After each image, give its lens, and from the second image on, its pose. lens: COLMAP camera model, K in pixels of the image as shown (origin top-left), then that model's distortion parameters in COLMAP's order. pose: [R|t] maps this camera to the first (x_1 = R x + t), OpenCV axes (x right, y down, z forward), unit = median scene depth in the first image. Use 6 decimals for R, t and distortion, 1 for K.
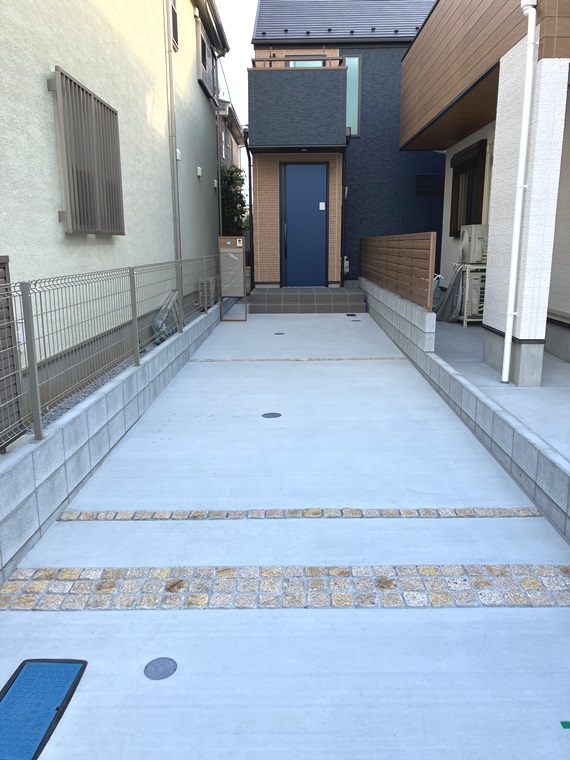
lens RADIAL K [[623.2, 0, 282.5], [0, 623.2, 382.8], [0, 0, 1]] dist [0.047901, -0.014598]
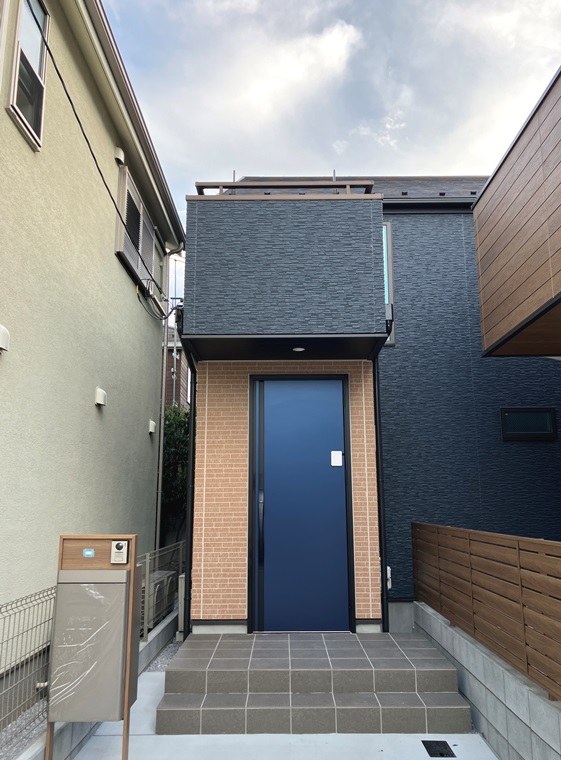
lens RADIAL K [[639.1, 0, 277.7], [0, 639.1, 380.1], [0, 0, 1]] dist [0.000161, -0.001627]
pose [[0.999945, 0.006660, 0.008140, 0.012998], [-0.002838, 0.916110, -0.400916, -0.137810], [-0.010127, 0.400871, 0.916078, 0.517008]]
